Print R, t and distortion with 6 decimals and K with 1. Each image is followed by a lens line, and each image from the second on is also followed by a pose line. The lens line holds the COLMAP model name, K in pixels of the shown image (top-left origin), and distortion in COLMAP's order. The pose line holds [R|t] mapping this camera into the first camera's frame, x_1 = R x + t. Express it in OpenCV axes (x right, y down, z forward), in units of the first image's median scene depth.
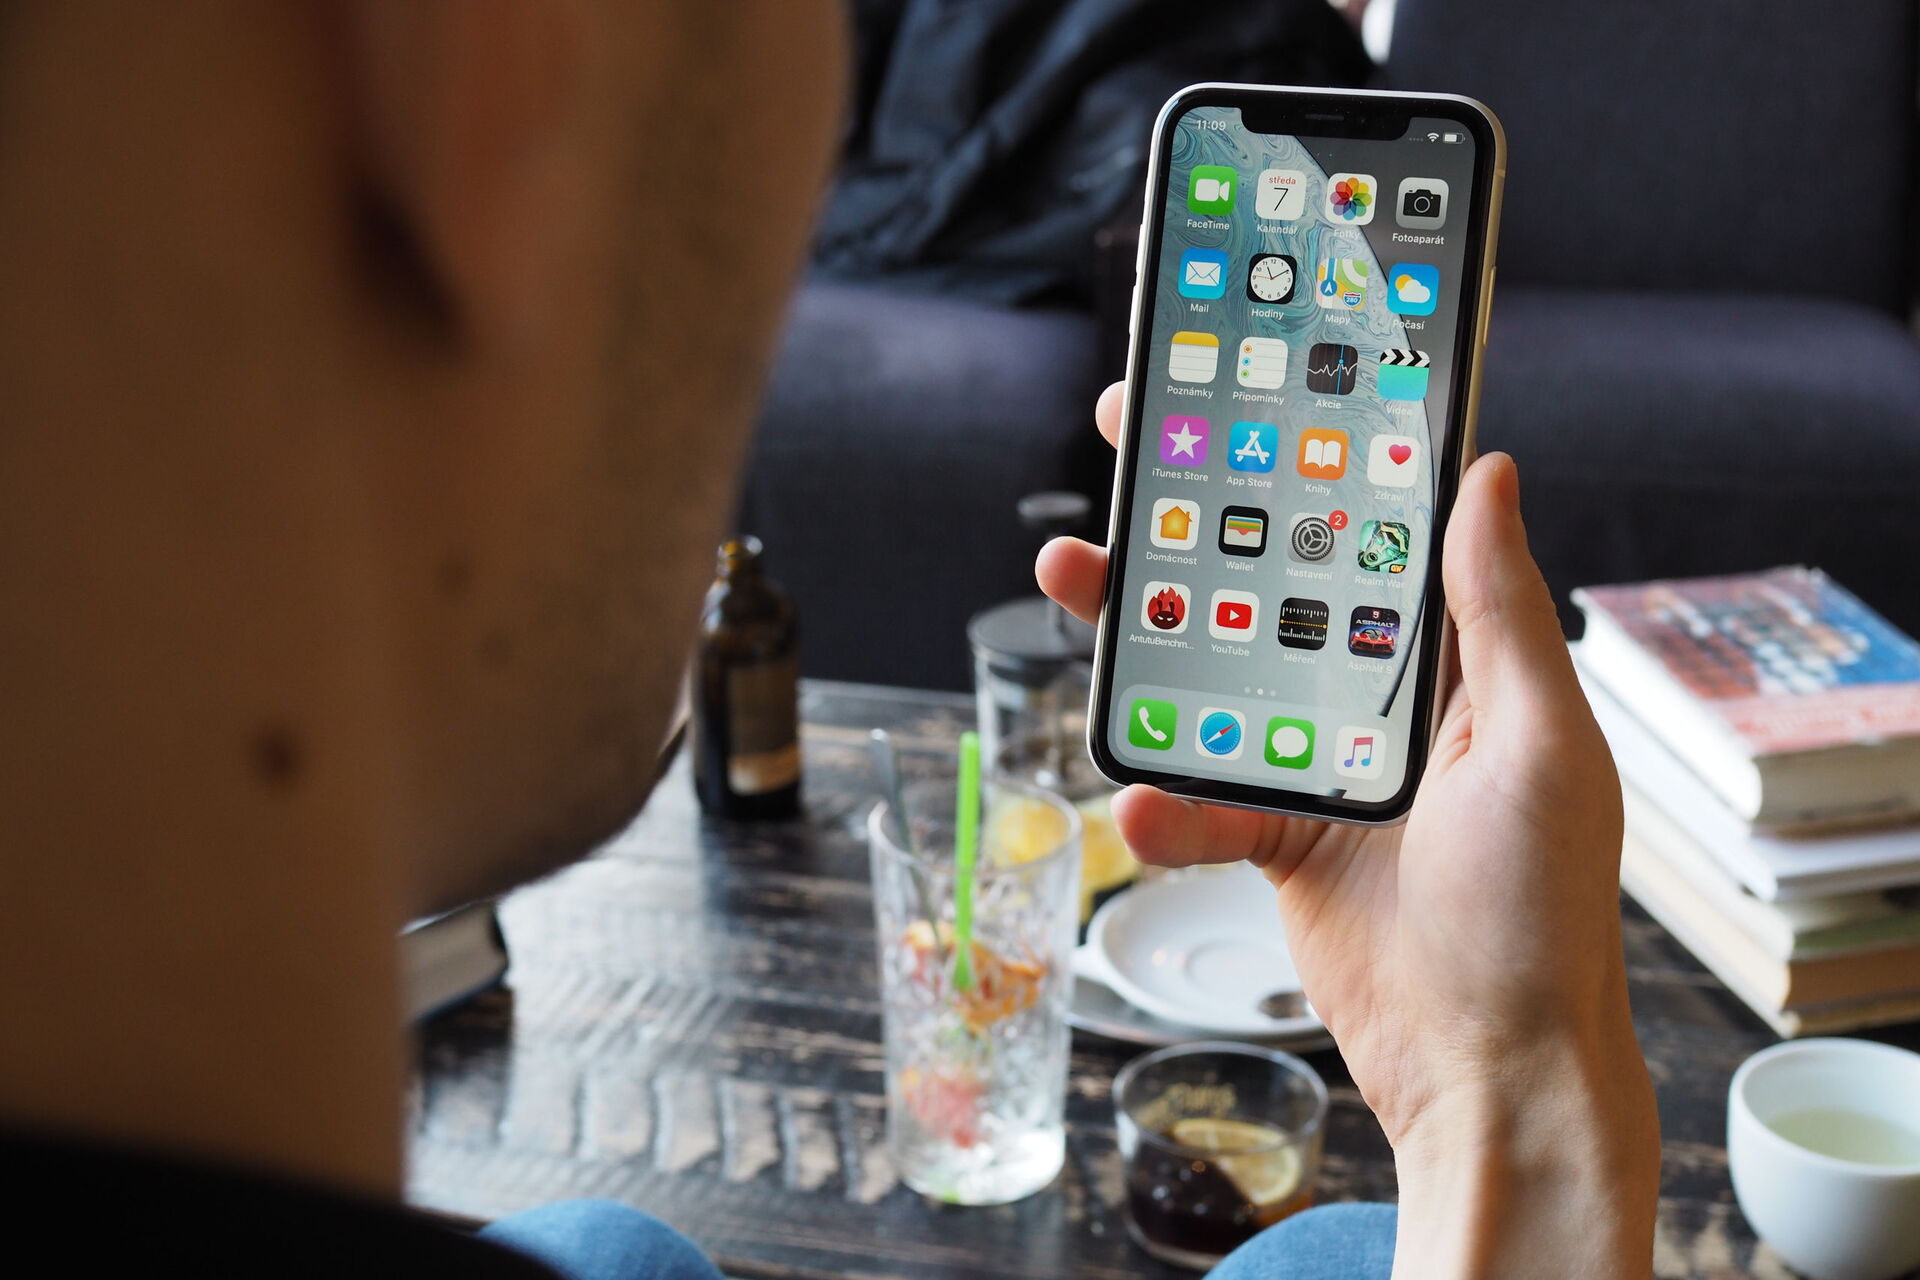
lens RADIAL K [[2764.4, 0, 960.0], [0, 2764.4, 589.5], [0, 0, 1]] dist [-0.109590, 0.028943]
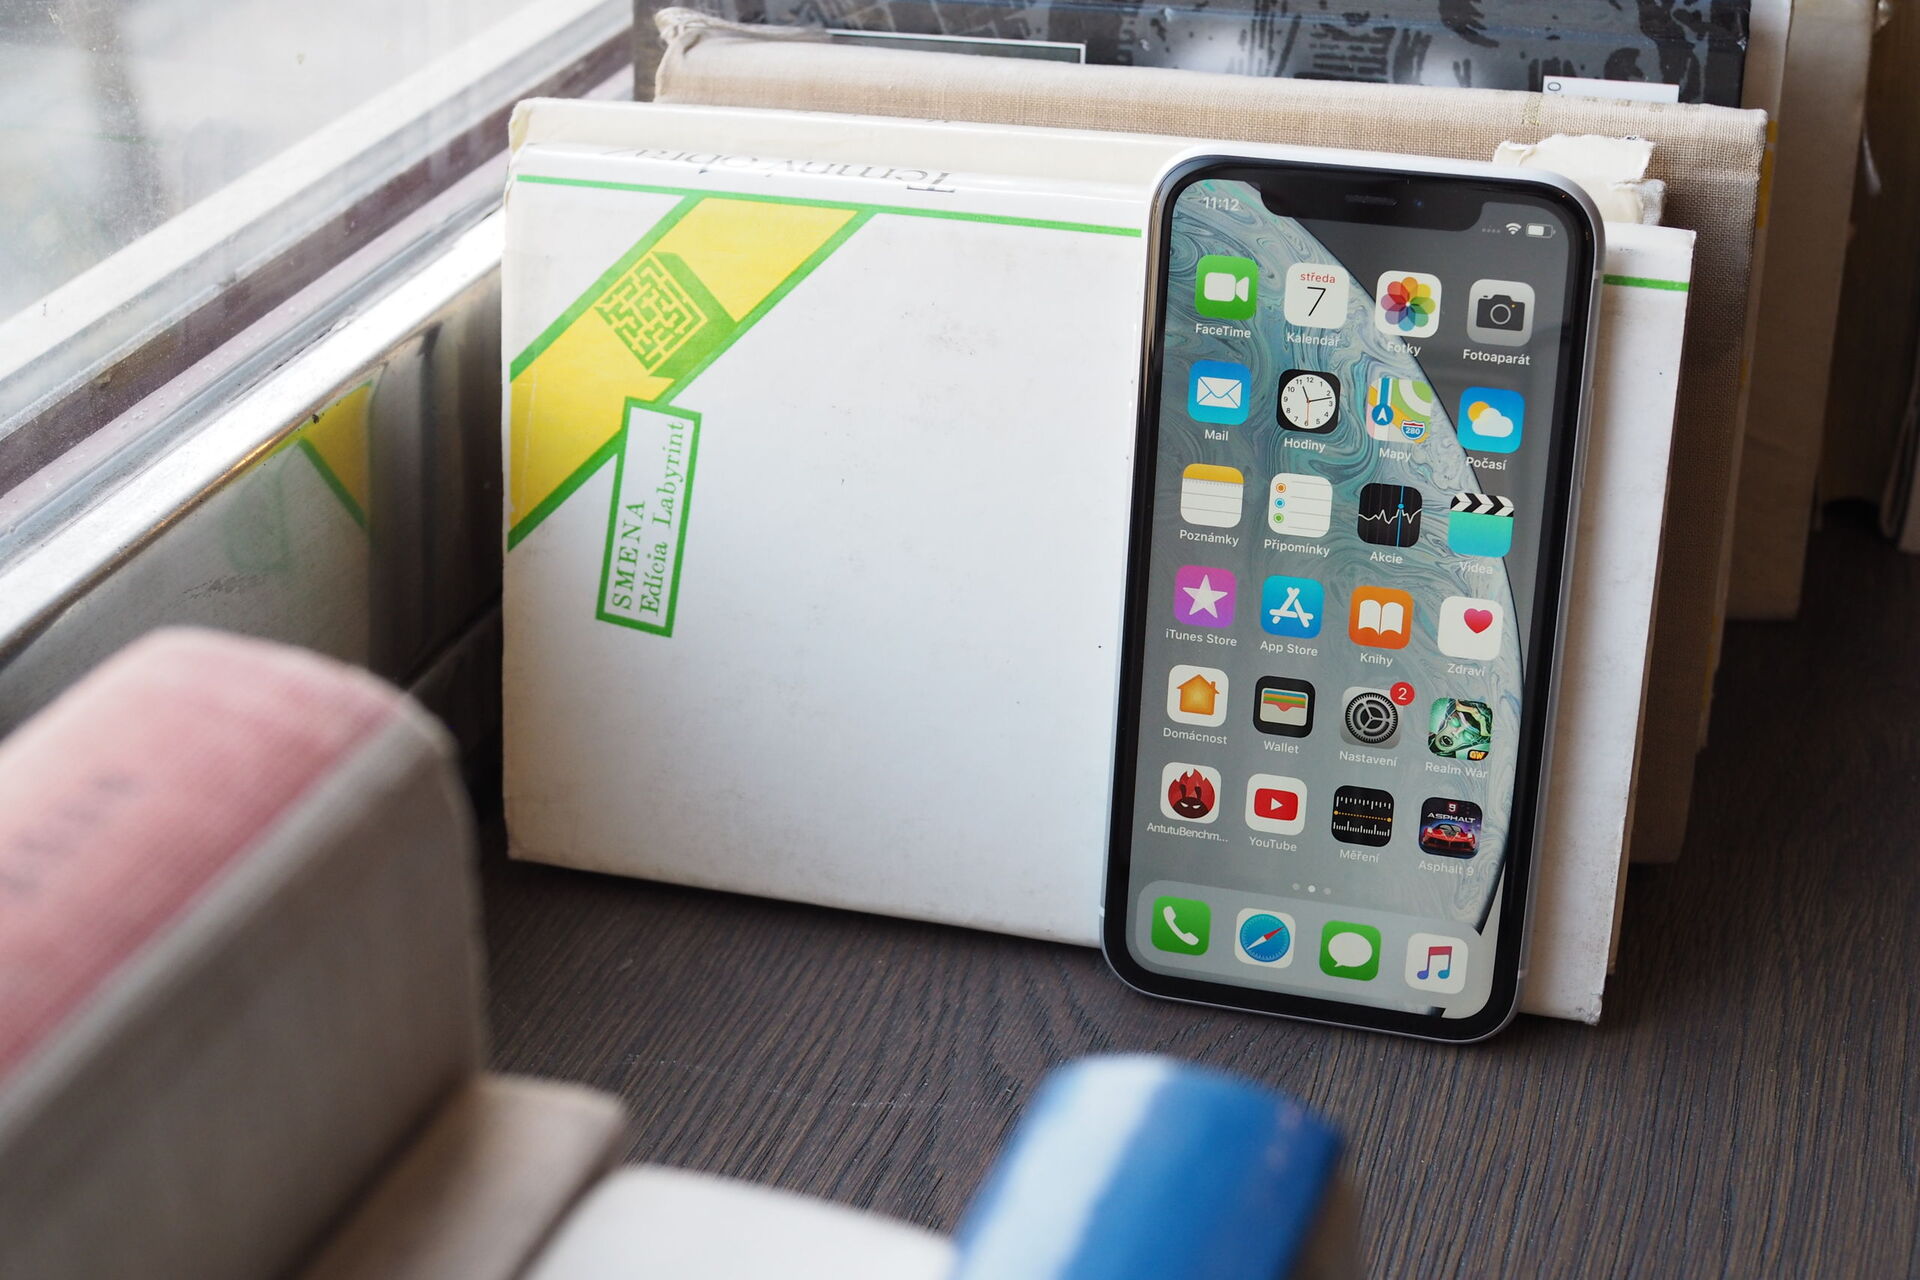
lens RADIAL K [[2730.9, 0, 956.1], [0, 2730.9, 617.6], [0, 0, 1]] dist [-0.116127, 0.107023]
pose [[0.991681, -0.092699, 0.089309, -0.064004], [0.067045, 0.964248, 0.256379, -0.261669], [-0.109882, -0.248258, 0.962442, 0.239153]]
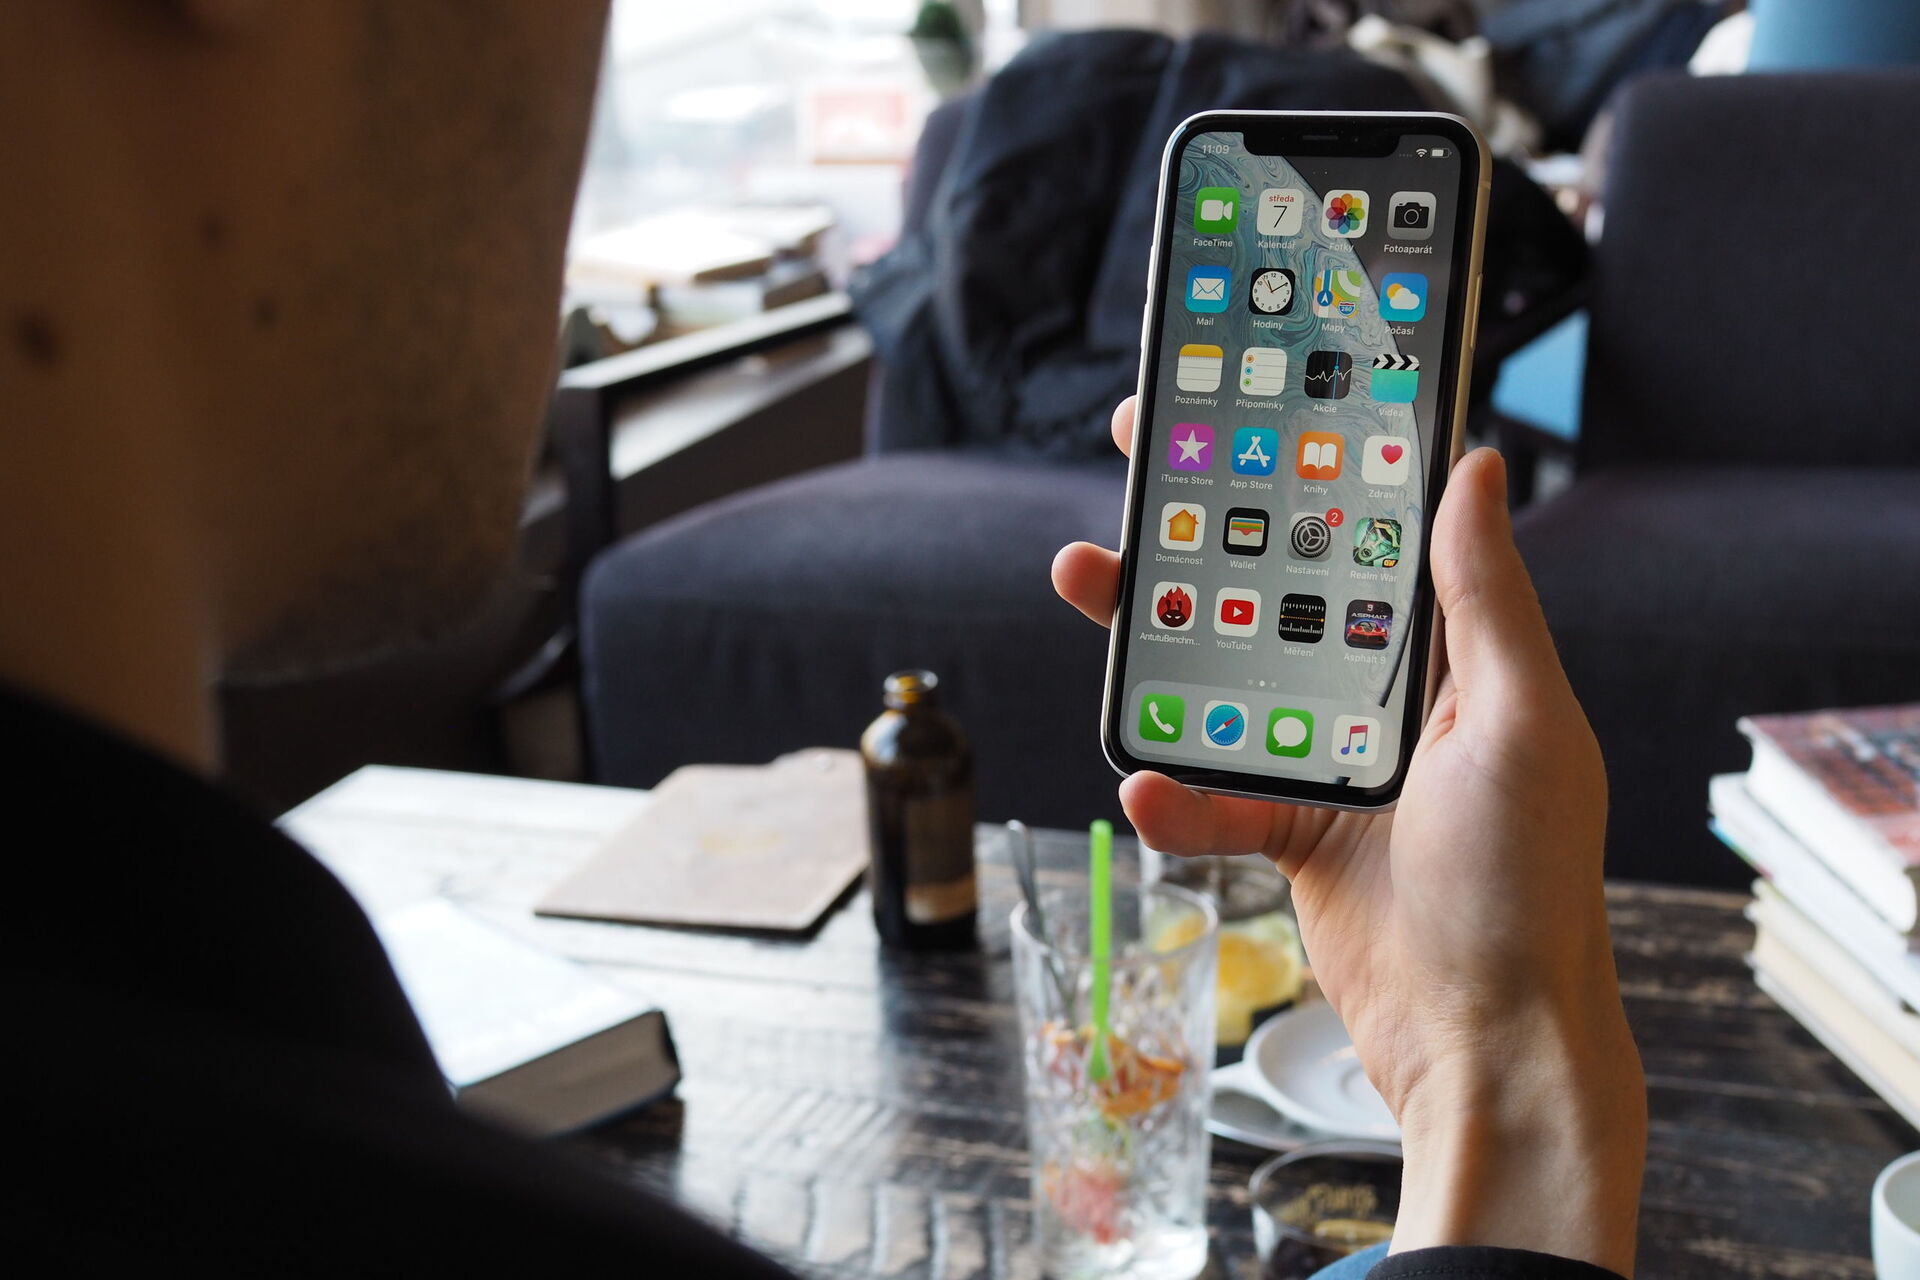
lens RADIAL K [[2733.5, 0, 960.0], [0, 2733.5, 640.0], [0, 0, 1]] dist [-0.114388, 0.096009]
pose [[0.997098, -0.002818, -0.076080, 0.073375], [-0.000300, 0.999161, -0.040947, 0.062610], [0.076132, 0.040851, 0.996261, -0.038116]]
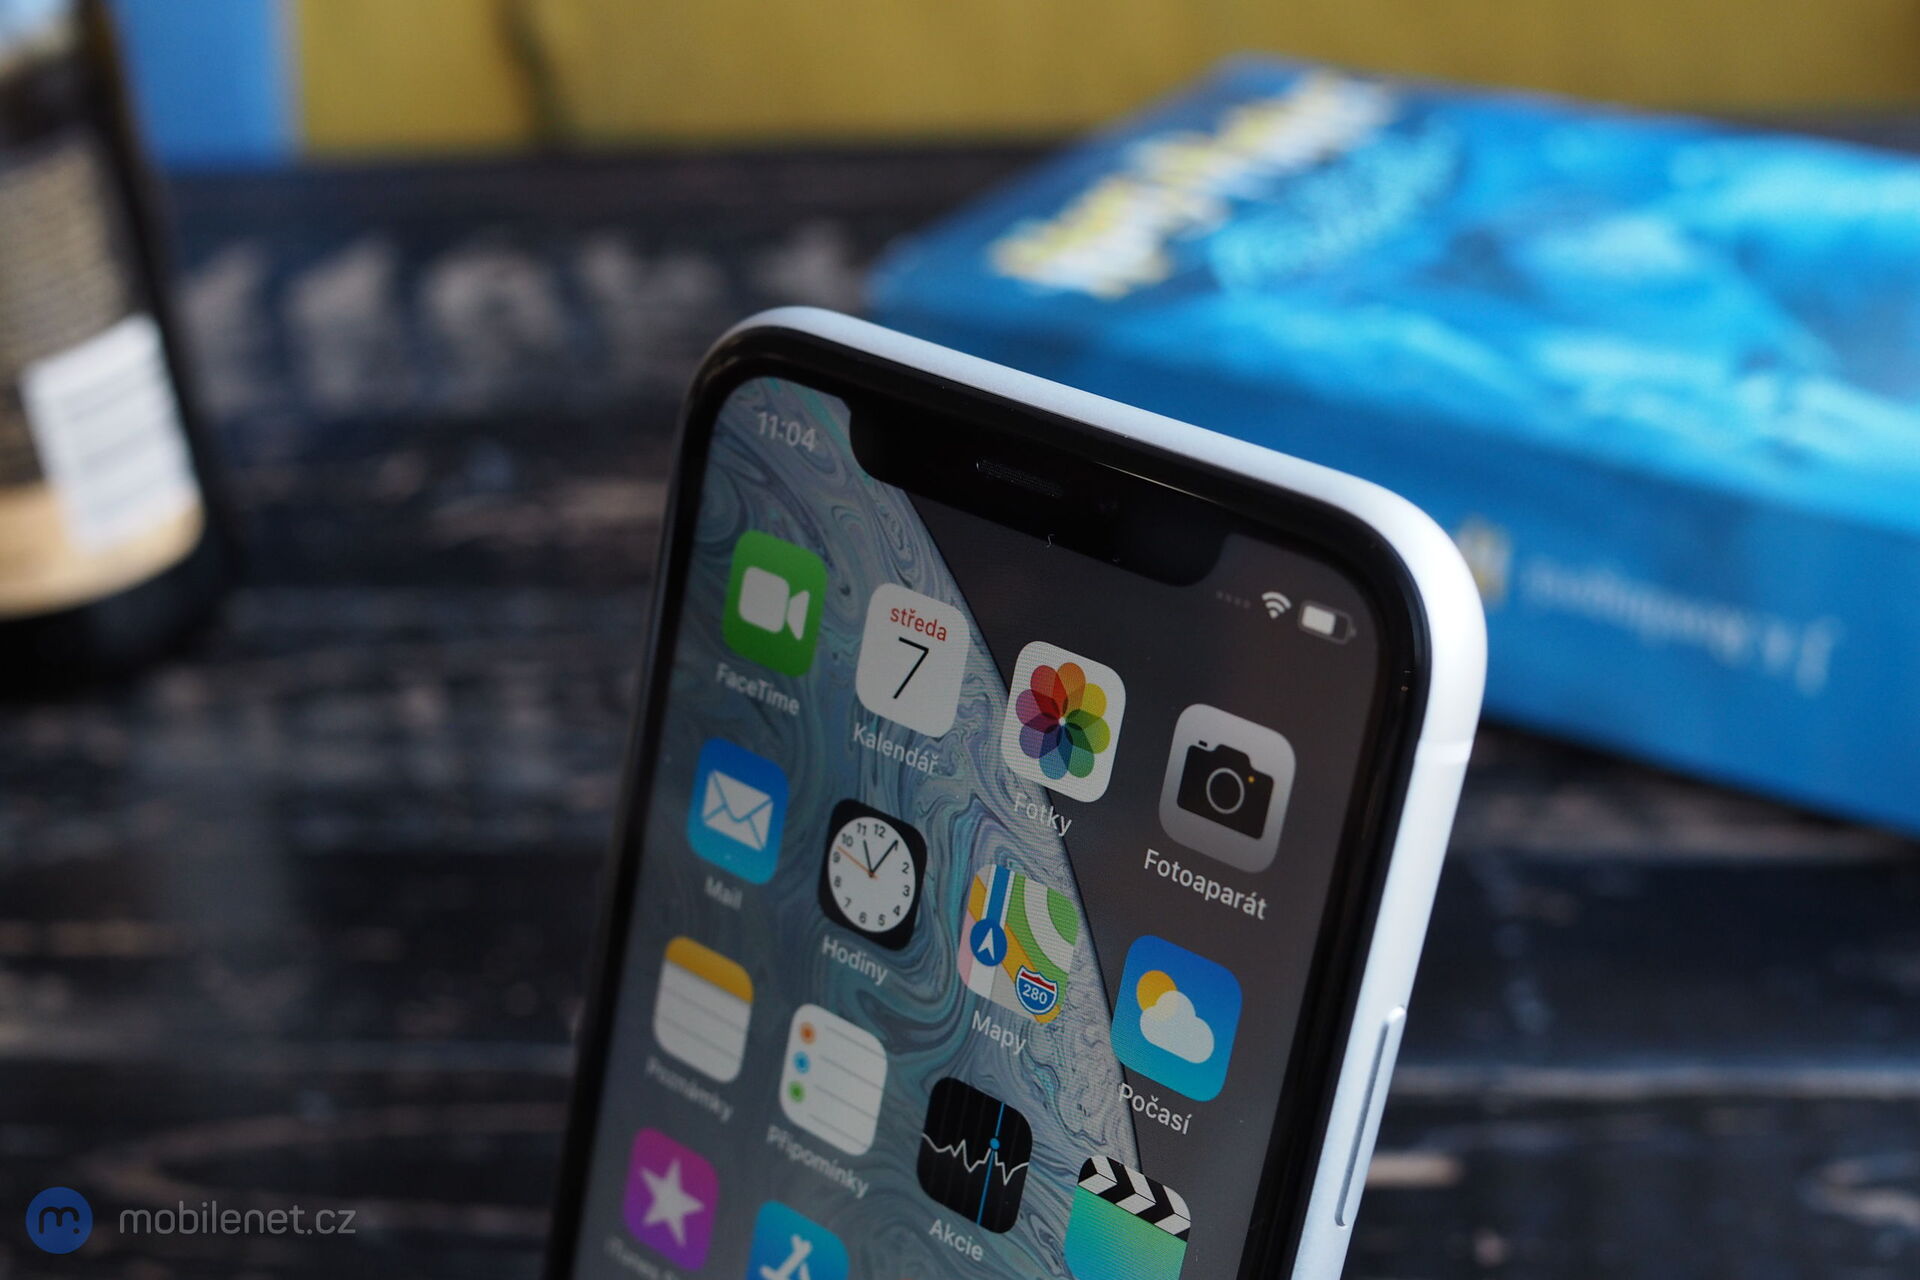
lens RADIAL K [[2821.6, 0, 960.6], [0, 2821.6, 615.5], [0, 0, 1]] dist [-0.150394, 0.151957]
pose [[0.950519, 0.133872, -0.280342, 0.228343], [-0.083604, 0.979328, 0.184195, -0.219810], [0.299205, -0.151643, 0.942062, 0.647797]]
